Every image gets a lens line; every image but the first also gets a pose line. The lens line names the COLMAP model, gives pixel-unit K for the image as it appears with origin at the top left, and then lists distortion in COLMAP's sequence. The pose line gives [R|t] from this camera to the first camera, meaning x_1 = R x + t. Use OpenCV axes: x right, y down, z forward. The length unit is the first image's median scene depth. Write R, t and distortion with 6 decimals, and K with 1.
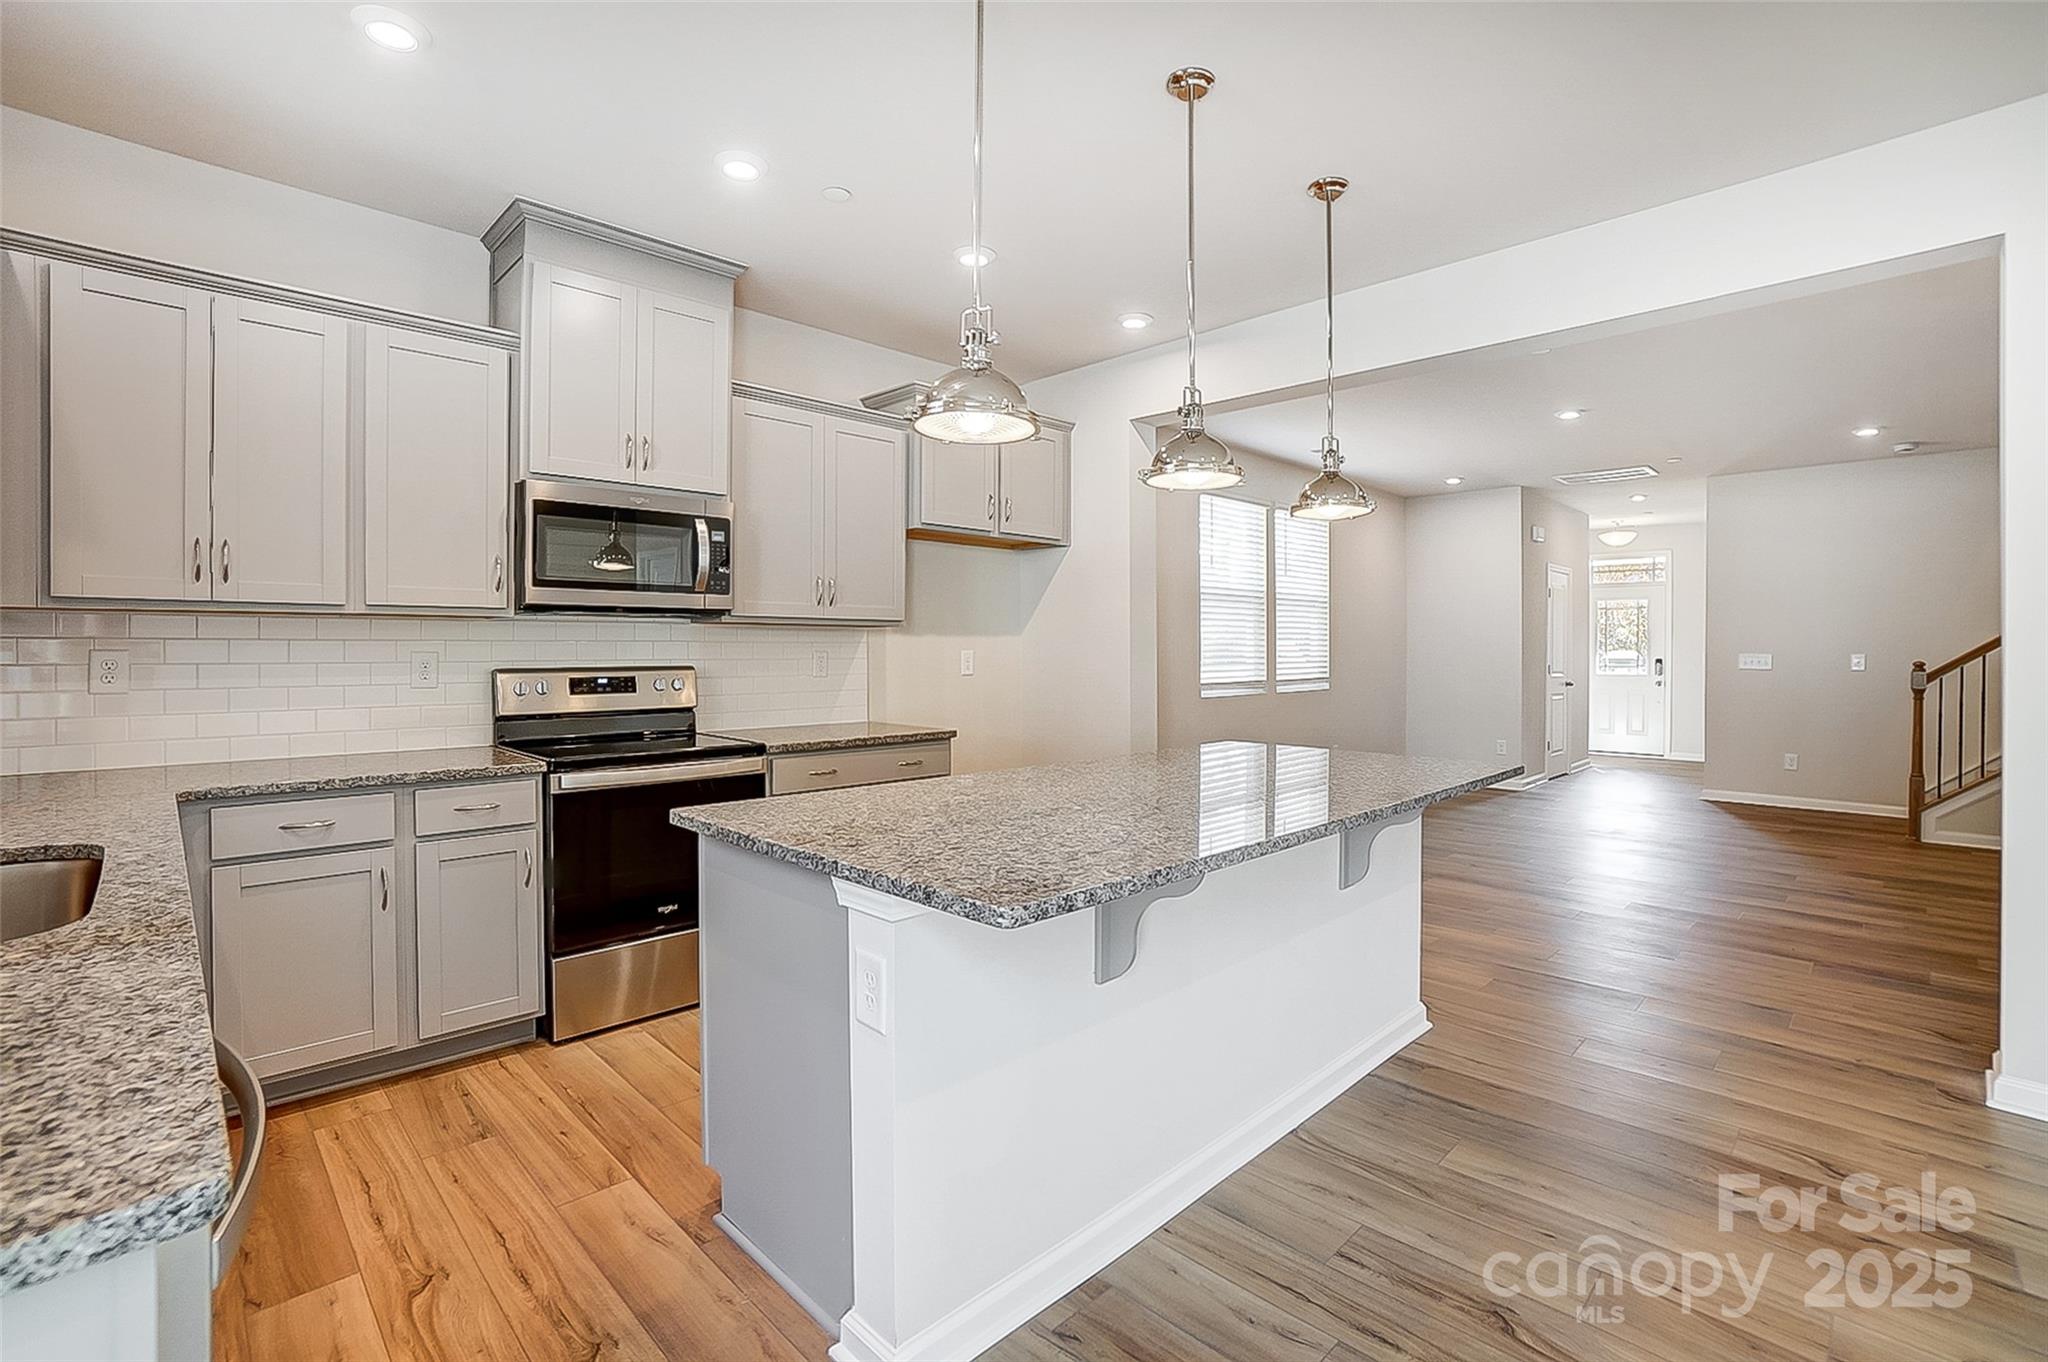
lens RADIAL K [[910.4, 0, 1015.4], [0, 910.4, 663.0], [0, 0, 1]] dist [-0.058234, 0.023507]
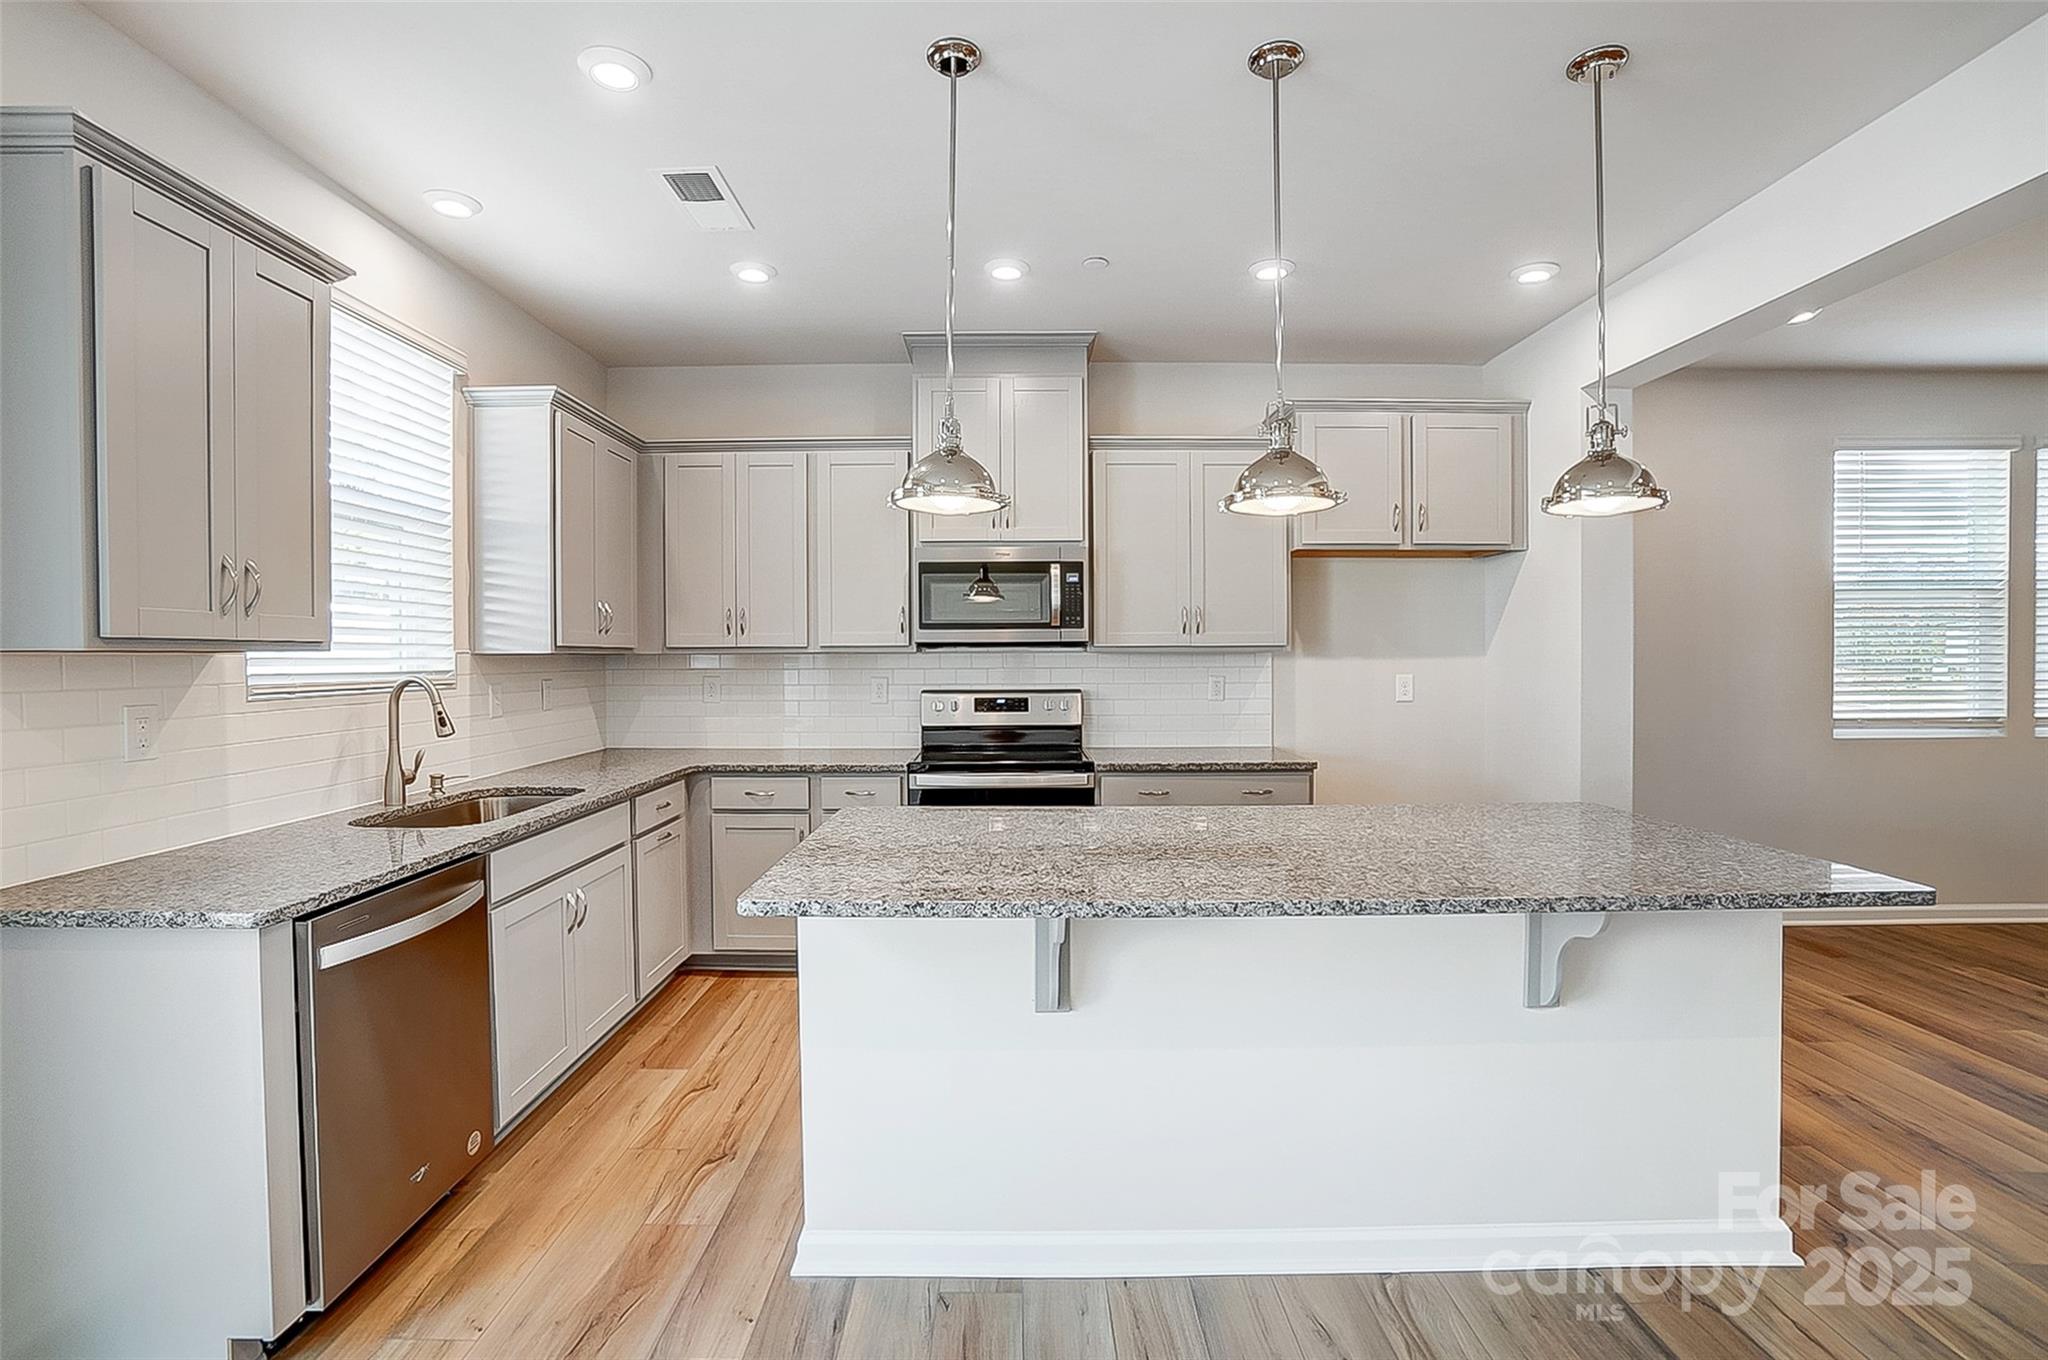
lens RADIAL K [[927.9, 0, 1022.7], [0, 927.9, 675.9], [0, 0, 1]] dist [-0.065083, 0.024618]
pose [[0.721067, 0.011017, -0.692777, 0.490215], [-0.005832, 0.999935, 0.009832, -0.030185], [0.692840, -0.003049, 0.721085, 0.124350]]
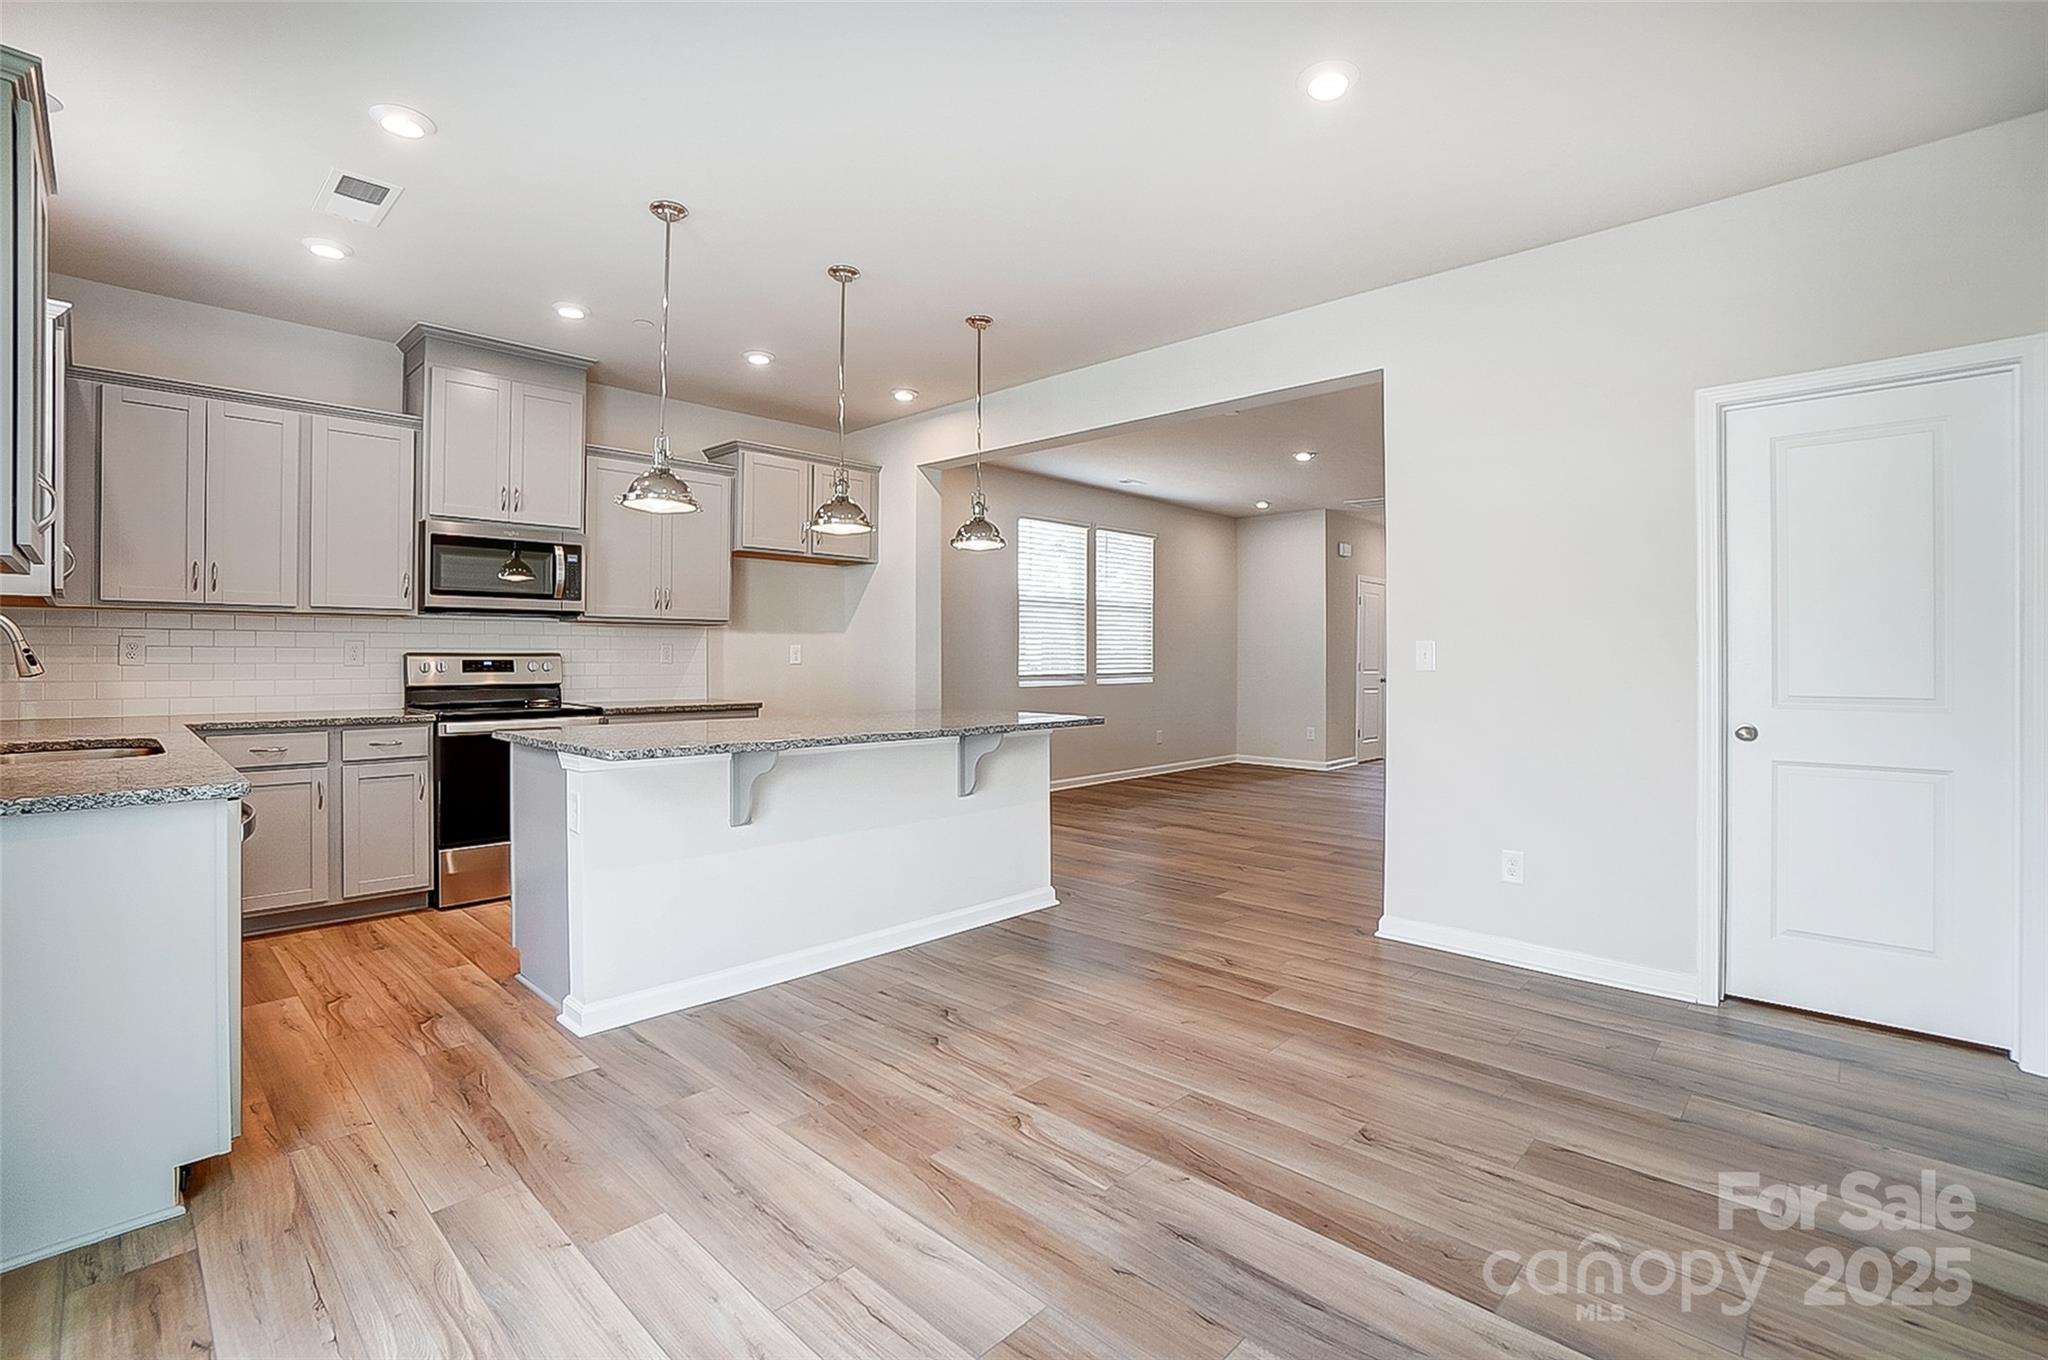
lens RADIAL K [[910.4, 0, 1015.4], [0, 910.4, 662.0], [0, 0, 1]] dist [-0.058234, 0.023507]
pose [[0.999496, 0.002023, 0.031682, 0.341494], [-0.001765, 0.999965, -0.008178, 0.031746], [-0.031697, 0.008118, 0.999465, -0.440430]]
